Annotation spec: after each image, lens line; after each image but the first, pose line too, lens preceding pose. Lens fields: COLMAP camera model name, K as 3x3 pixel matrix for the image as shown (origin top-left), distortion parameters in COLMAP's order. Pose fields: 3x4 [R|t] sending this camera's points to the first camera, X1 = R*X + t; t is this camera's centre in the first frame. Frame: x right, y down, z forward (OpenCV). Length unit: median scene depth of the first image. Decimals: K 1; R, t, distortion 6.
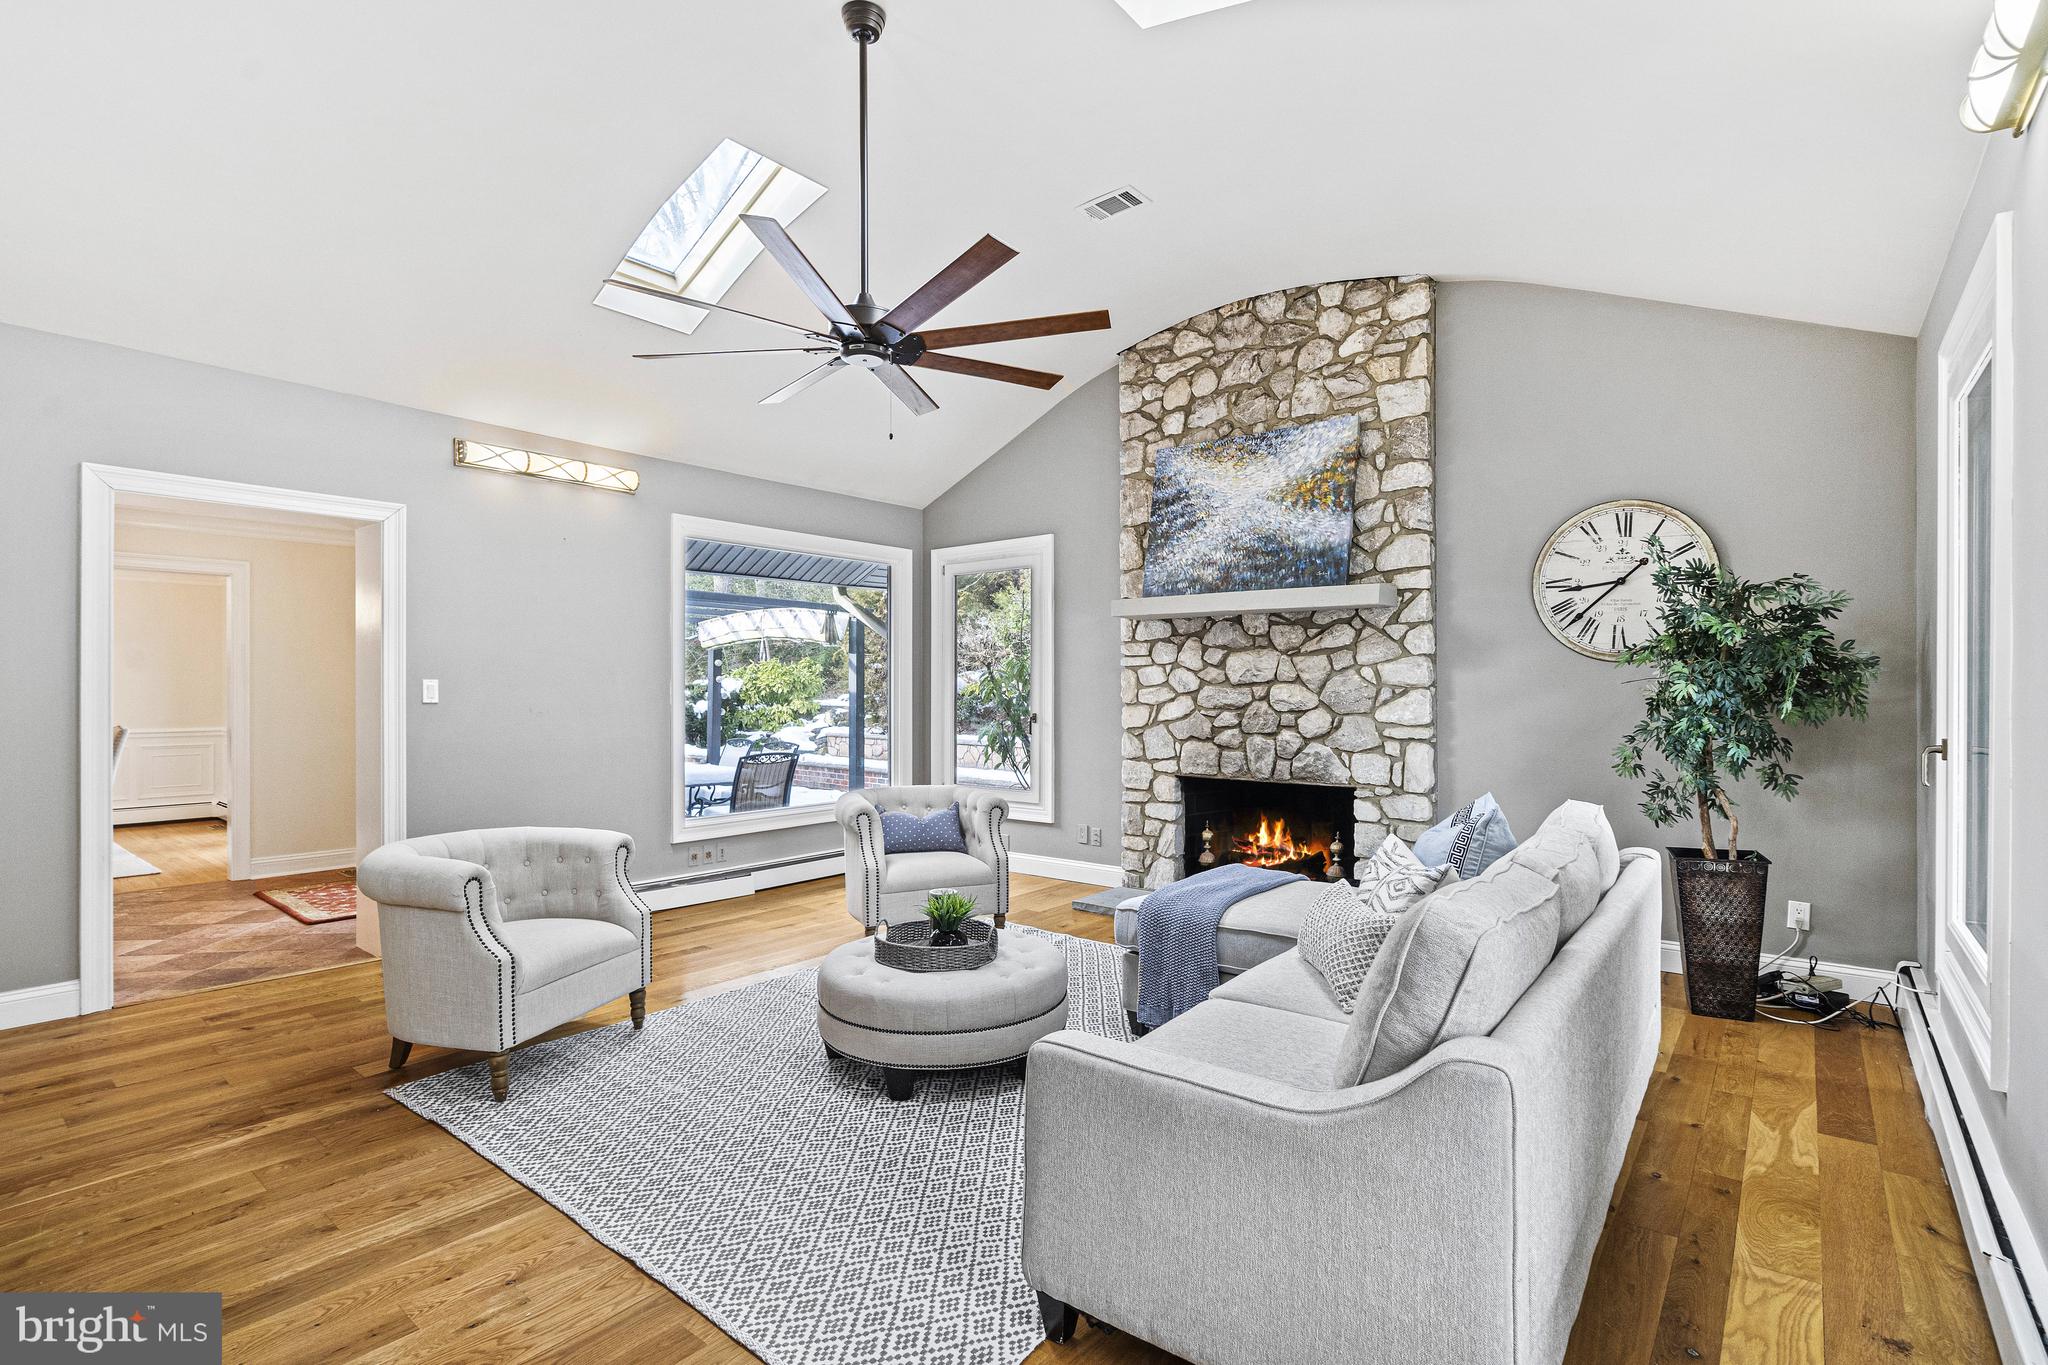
lens RADIAL K [[954.9, 0, 1026.3], [0, 954.9, 688.0], [0, 0, 1]] dist [-0.008875, 0.000715]
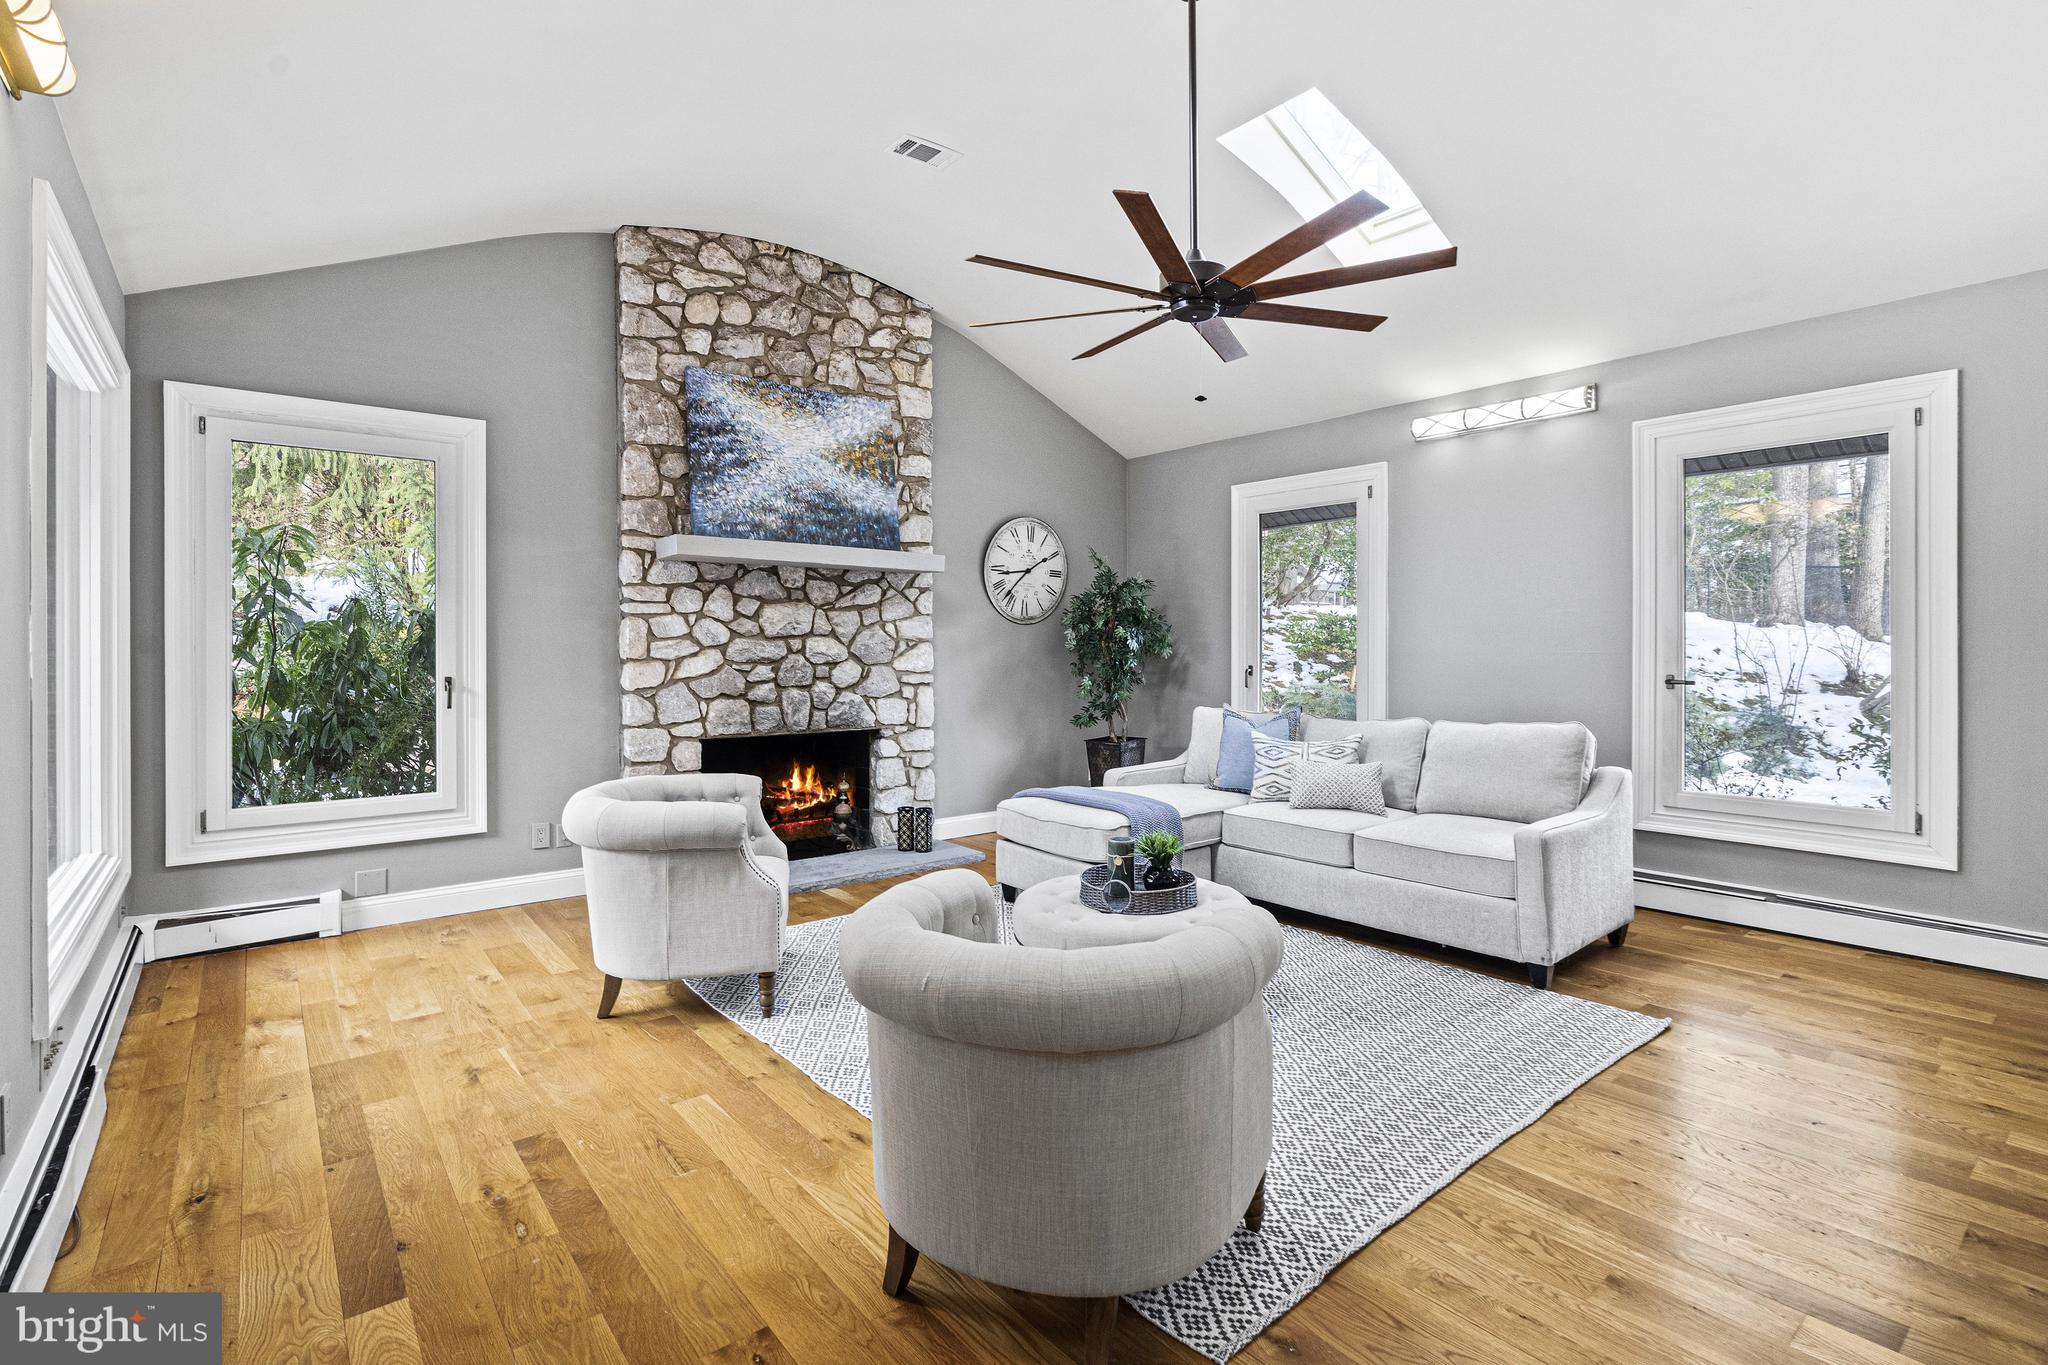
lens RADIAL K [[954.9, 0, 1026.9], [0, 954.9, 649.1], [0, 0, 1]] dist [-0.008875, 0.000715]
pose [[0.209394, -0.002025, 0.977829, -0.688830], [0.000608, 0.999998, 0.001941, 0.006648], [-0.977831, 0.000188, 0.209395, 0.554738]]
